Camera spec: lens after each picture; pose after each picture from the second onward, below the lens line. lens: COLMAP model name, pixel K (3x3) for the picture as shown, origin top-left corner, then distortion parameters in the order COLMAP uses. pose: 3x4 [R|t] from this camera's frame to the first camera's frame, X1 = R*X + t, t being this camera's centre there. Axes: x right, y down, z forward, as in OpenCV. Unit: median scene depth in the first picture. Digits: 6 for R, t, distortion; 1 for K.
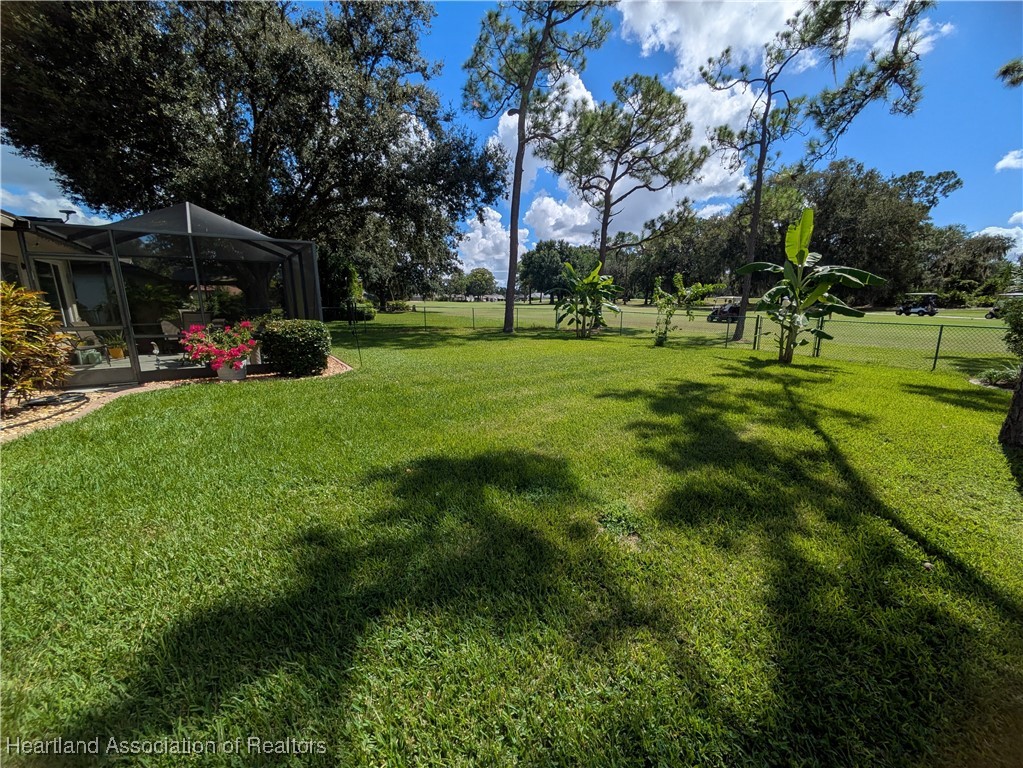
lens RADIAL K [[403.8, 0, 511.5], [0, 403.8, 384.0], [0, 0, 1]] dist [-0.001464, 0.000591]
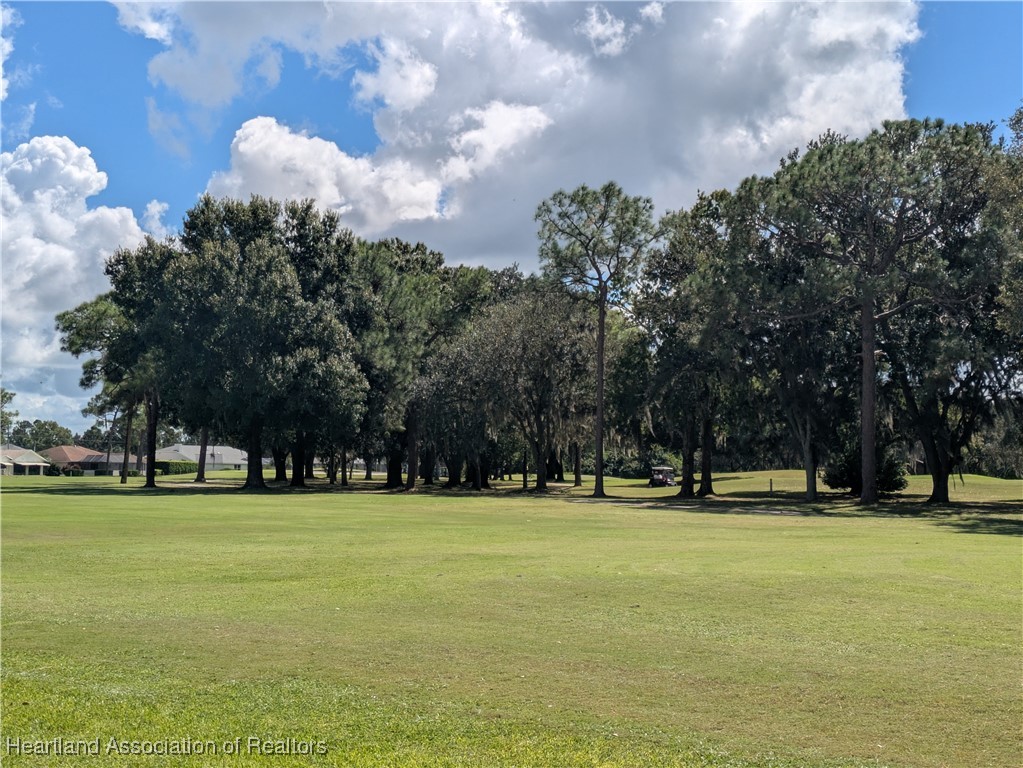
lens RADIAL K [[1446.1, 0, 511.5], [0, 1446.1, 384.0], [0, 0, 1]] dist [0.025644, 0.031602]
pose [[0.960205, 0.037267, 0.276797, 0.019131], [0.037646, 0.964745, -0.260480, -0.054969], [-0.276746, 0.260535, 0.924950, 0.271359]]
